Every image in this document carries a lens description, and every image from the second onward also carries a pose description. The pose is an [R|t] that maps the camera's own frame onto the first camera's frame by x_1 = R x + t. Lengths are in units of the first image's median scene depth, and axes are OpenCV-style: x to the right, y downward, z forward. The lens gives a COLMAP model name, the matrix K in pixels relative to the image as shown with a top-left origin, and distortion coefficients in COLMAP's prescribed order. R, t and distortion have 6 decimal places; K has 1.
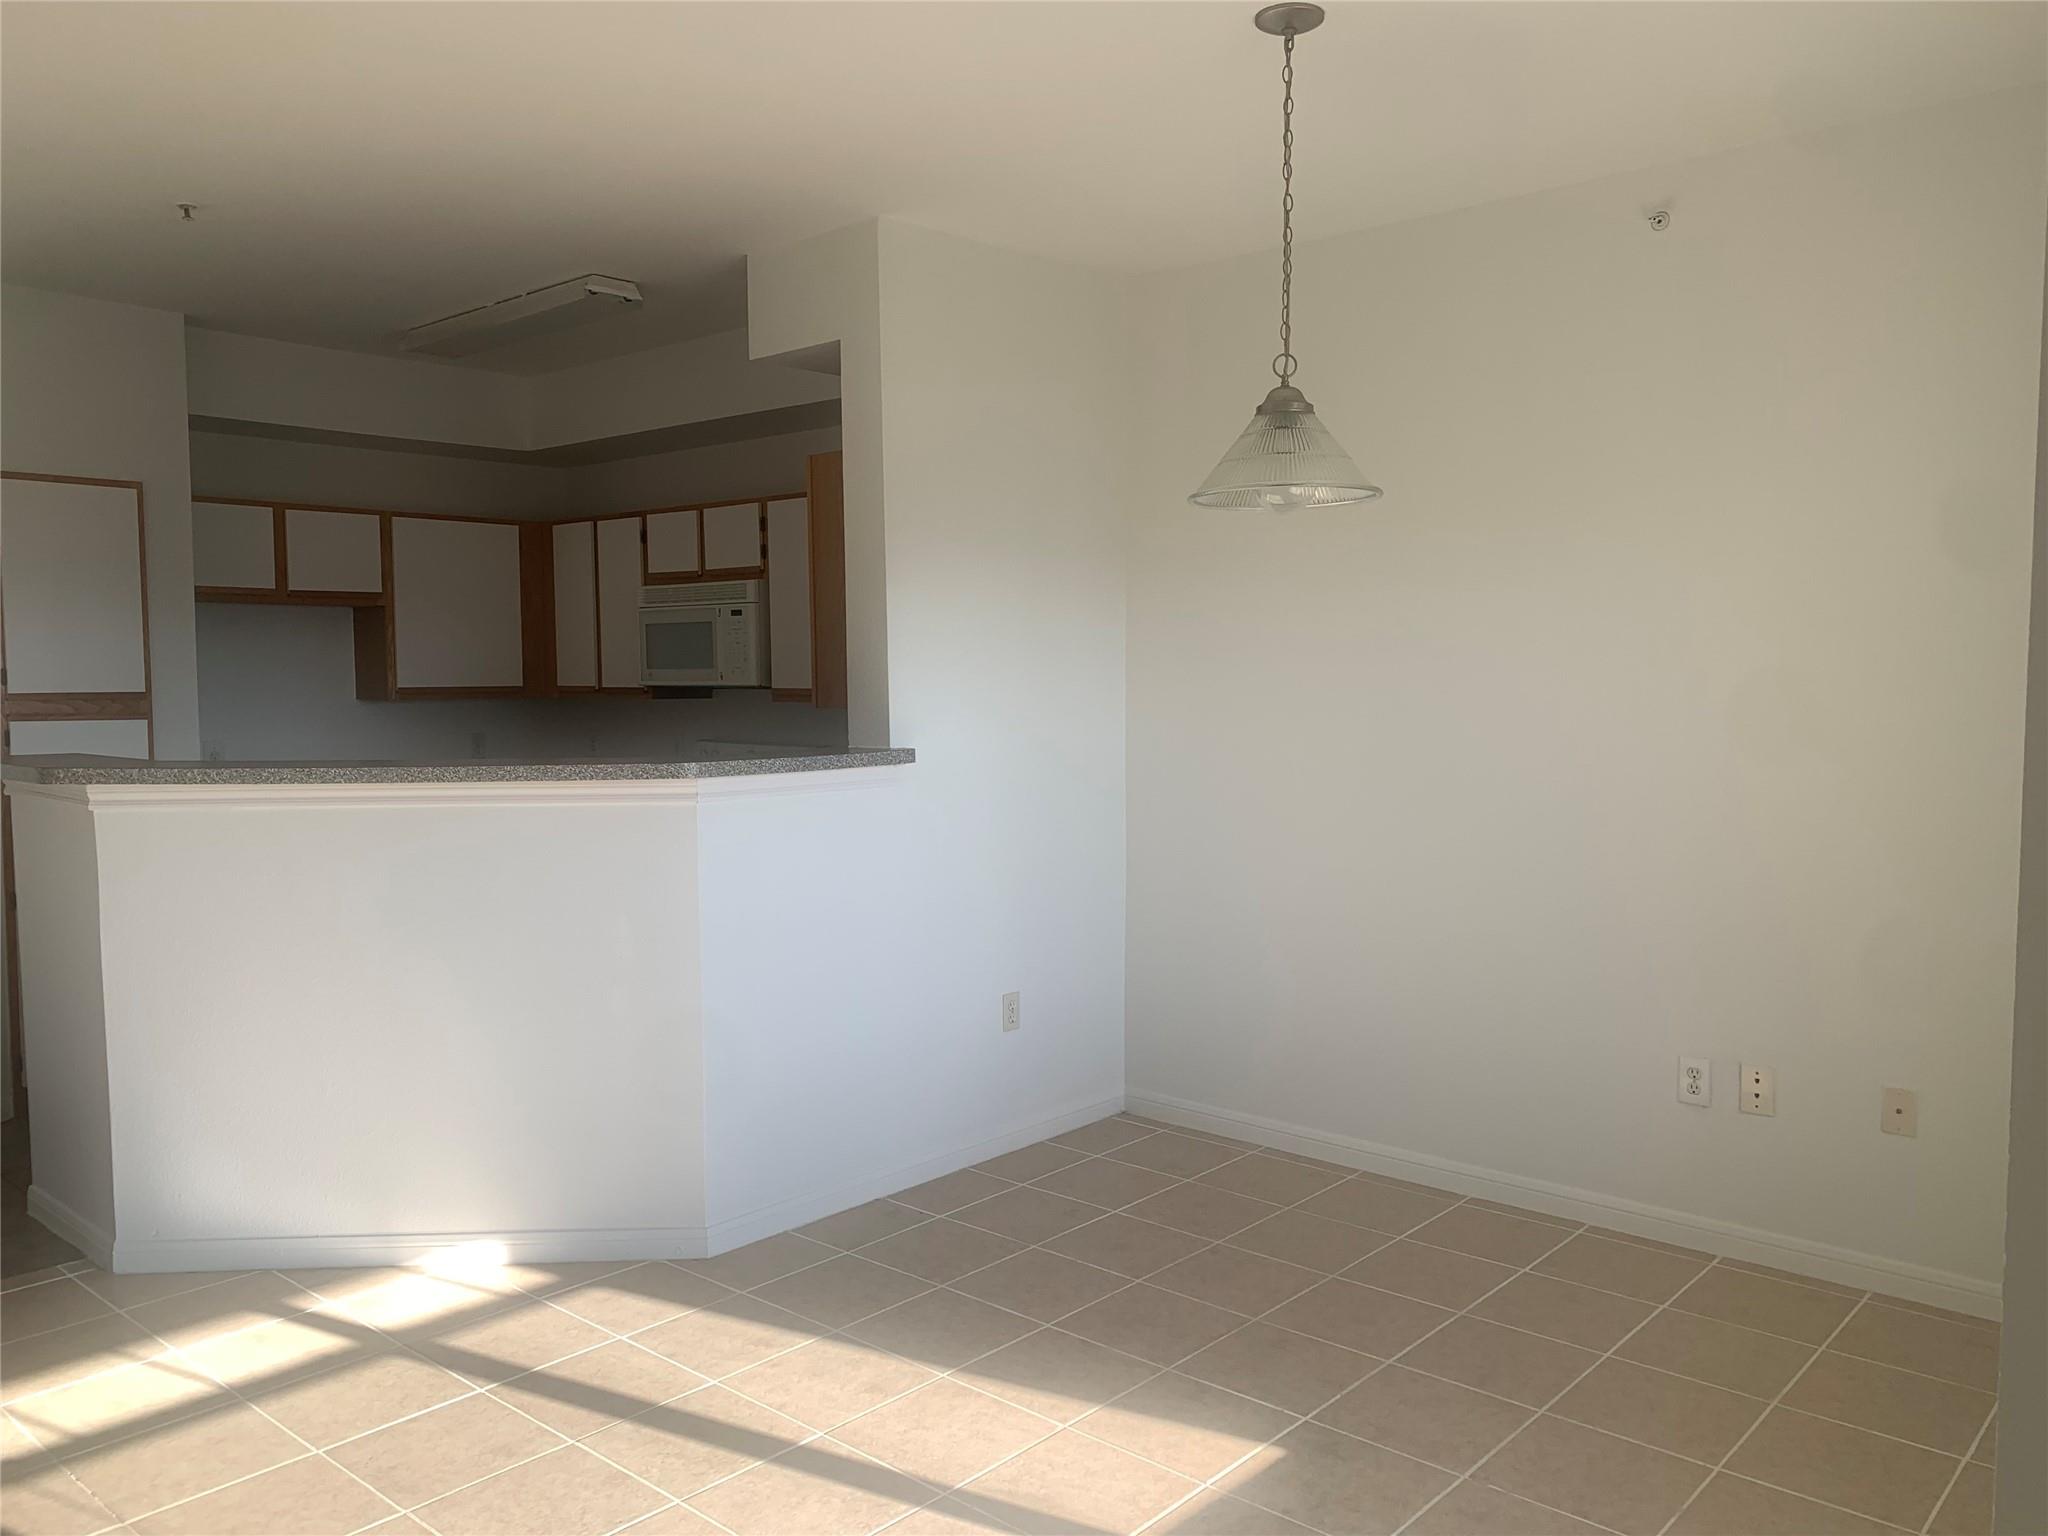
lens RADIAL K [[1581.9, 0, 1015.2], [0, 1581.9, 779.3], [0, 0, 1]] dist [0.072795, -0.071036]
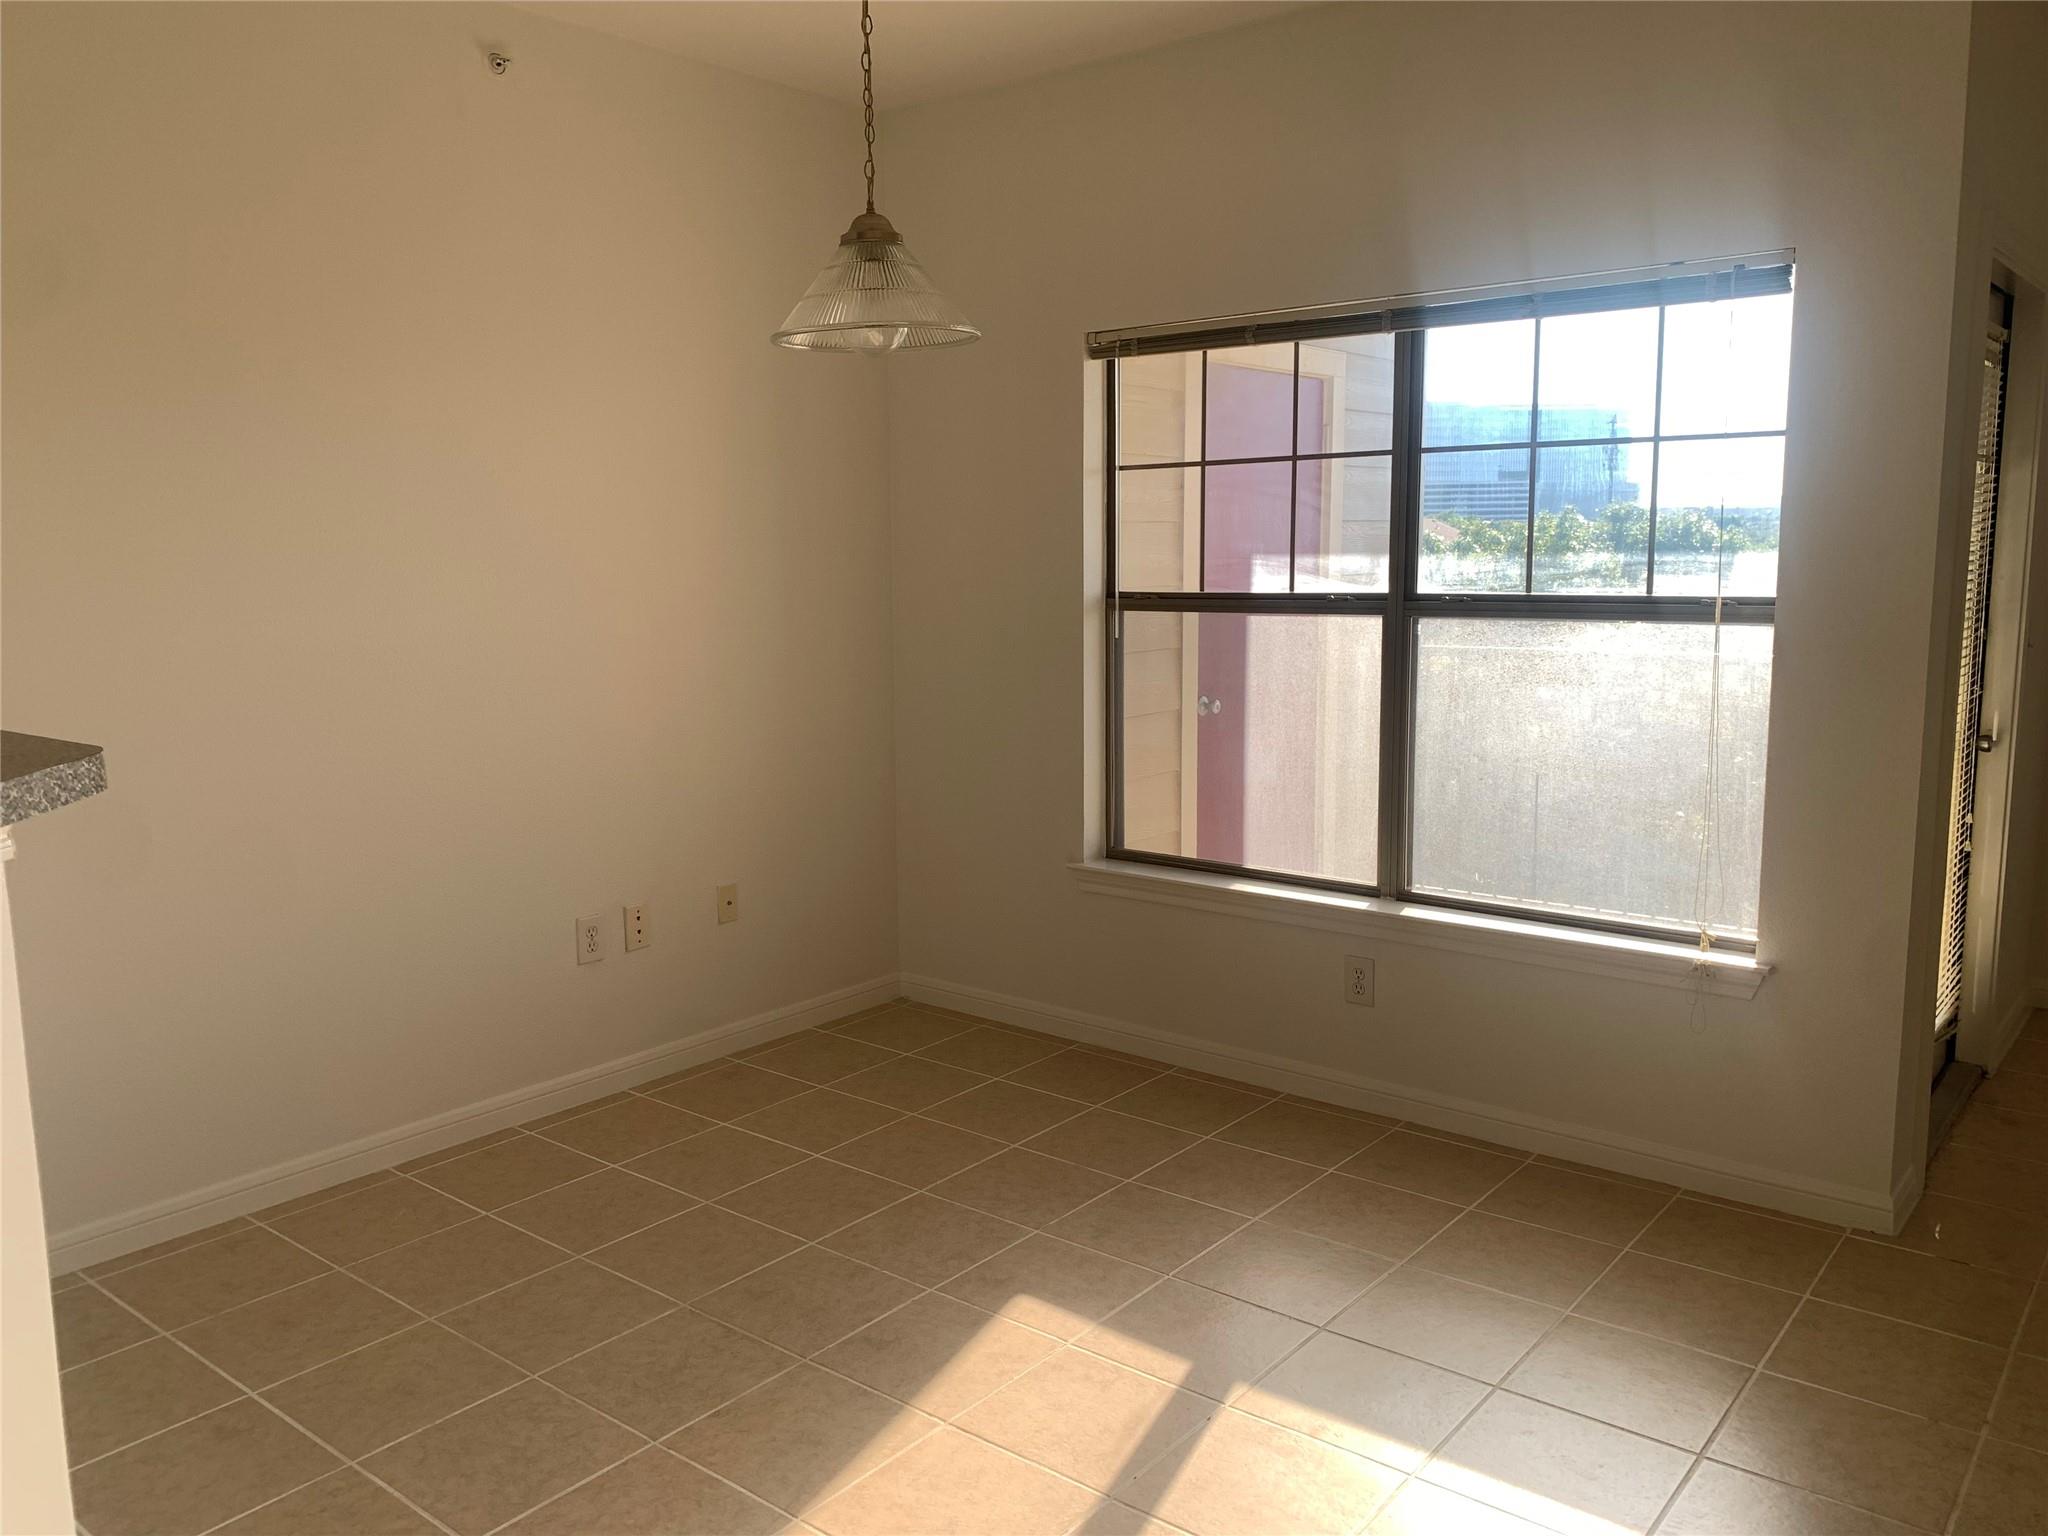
lens RADIAL K [[1563.8, 0, 1033.2], [0, 1563.8, 766.4], [0, 0, 1]] dist [0.069513, -0.111834]
pose [[-0.045965, -0.136709, 0.989544, -0.630671], [0.083157, 0.986629, 0.140169, -0.044945], [-0.995476, 0.088730, -0.033982, 0.798466]]
